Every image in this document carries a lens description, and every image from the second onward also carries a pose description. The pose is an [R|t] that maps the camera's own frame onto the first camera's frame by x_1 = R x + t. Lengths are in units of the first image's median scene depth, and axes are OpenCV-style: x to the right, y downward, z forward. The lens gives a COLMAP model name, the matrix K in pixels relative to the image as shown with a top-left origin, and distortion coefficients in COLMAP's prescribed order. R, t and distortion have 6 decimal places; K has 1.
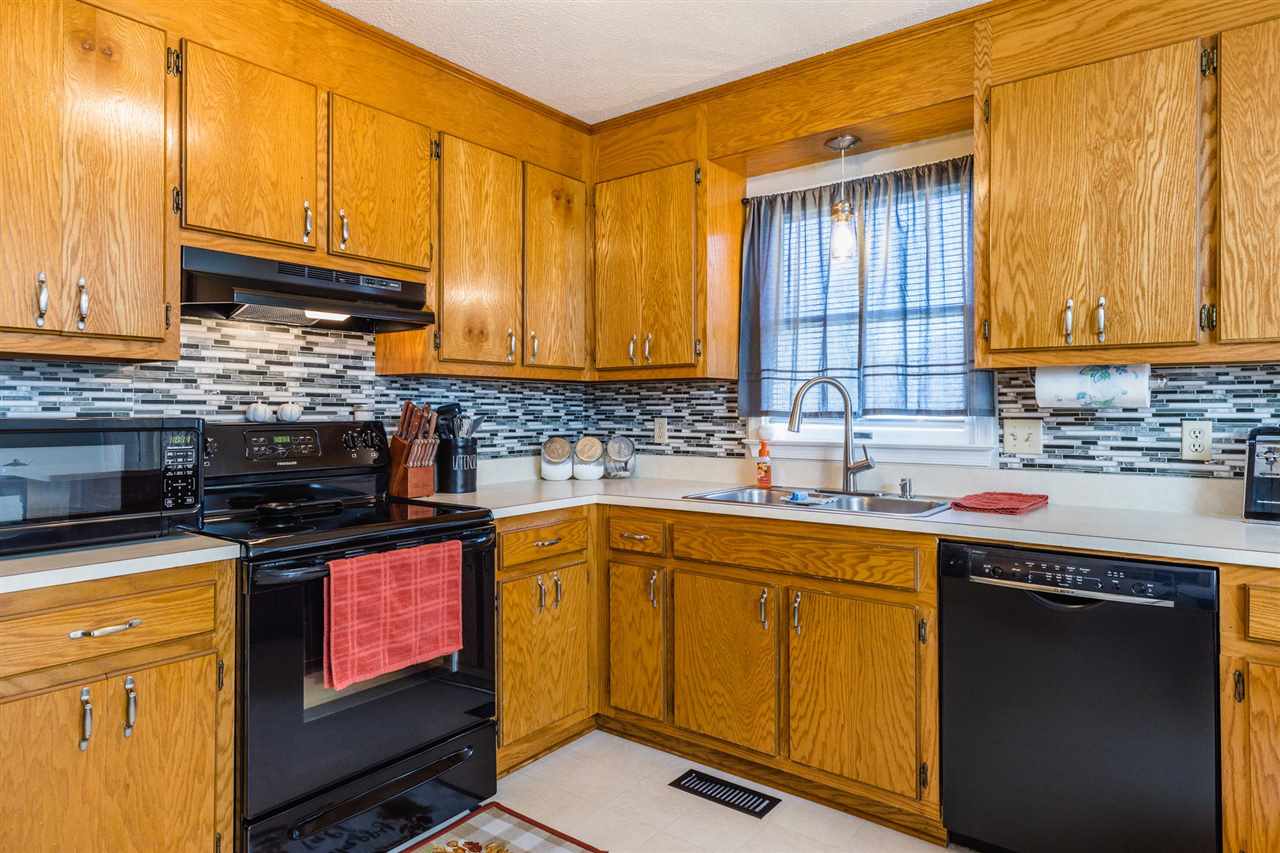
lens RADIAL K [[754.2, 0, 639.3], [0, 754.2, 411.2], [0, 0, 1]] dist [0.006101, -0.000417]
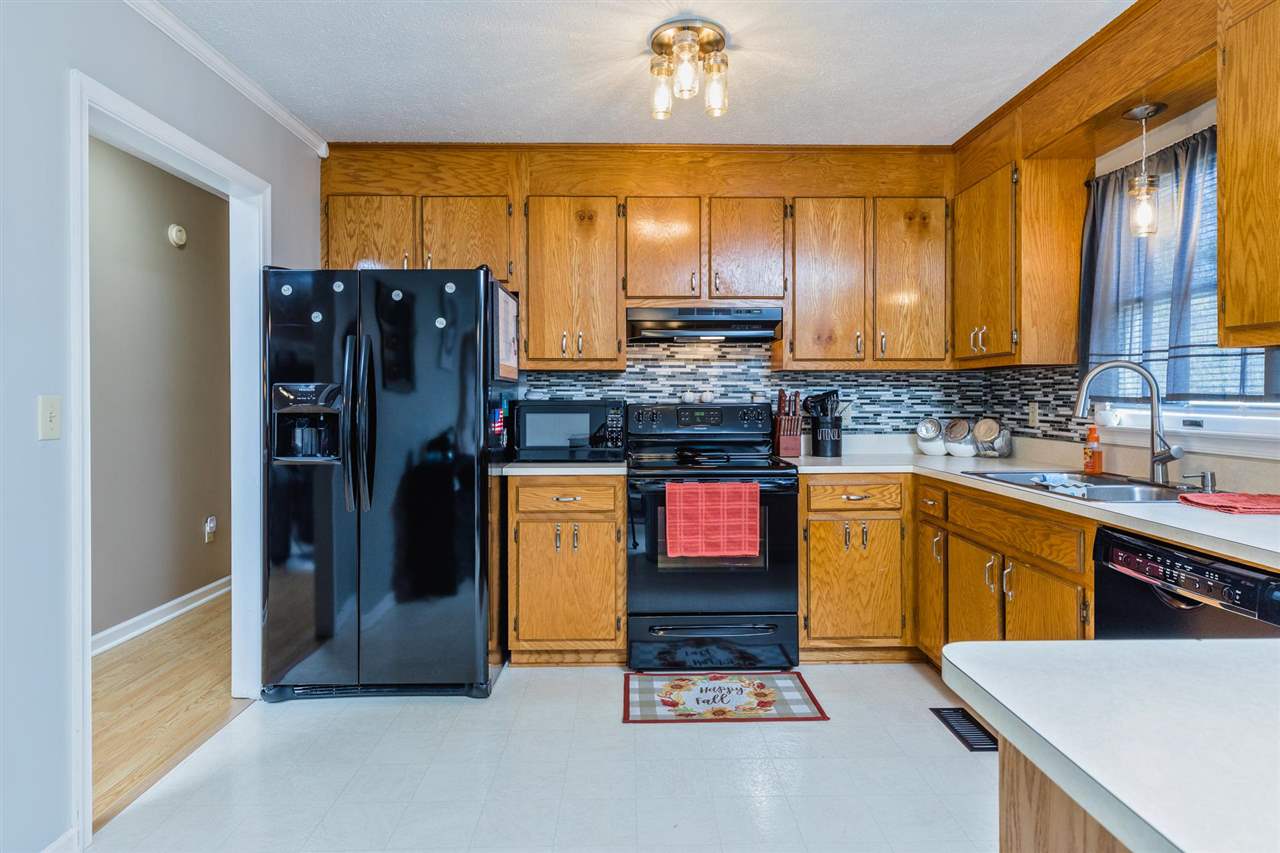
lens RADIAL K [[710.6, 0, 641.6], [0, 710.6, 409.5], [0, 0, 1]] dist [0.000656, -0.000103]
pose [[0.624341, 0.014401, -0.781019, 0.605421], [0.001992, 0.999797, 0.020027, -0.002818], [0.781150, -0.014059, 0.624186, -0.051300]]
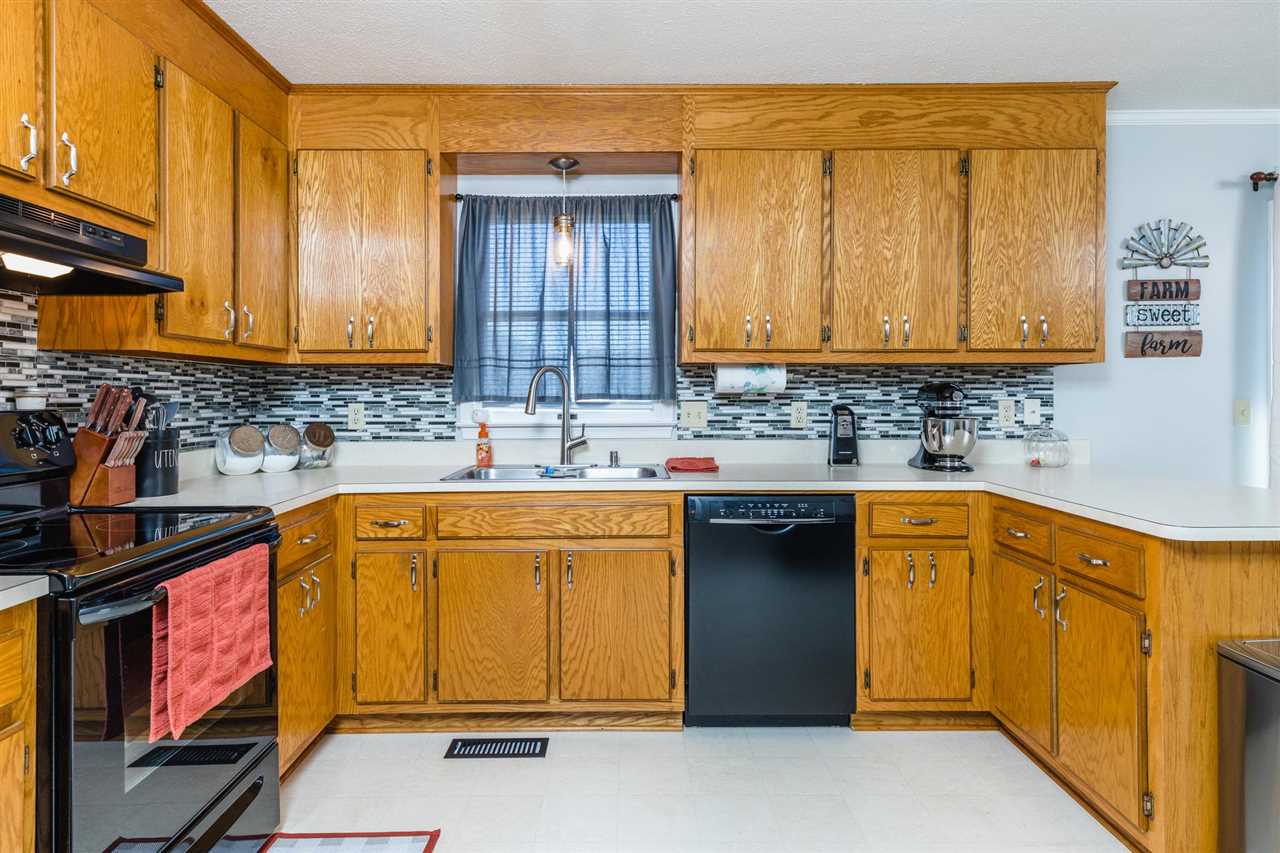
lens RADIAL K [[732.0, 0, 626.3], [0, 732.0, 402.6], [0, 0, 1]] dist [0.012742, 0.000697]
pose [[0.790673, -0.007765, 0.612189, -0.362501], [0.002505, 0.999952, 0.009448, -0.000035], [-0.612233, -0.005937, 0.790655, 0.054720]]
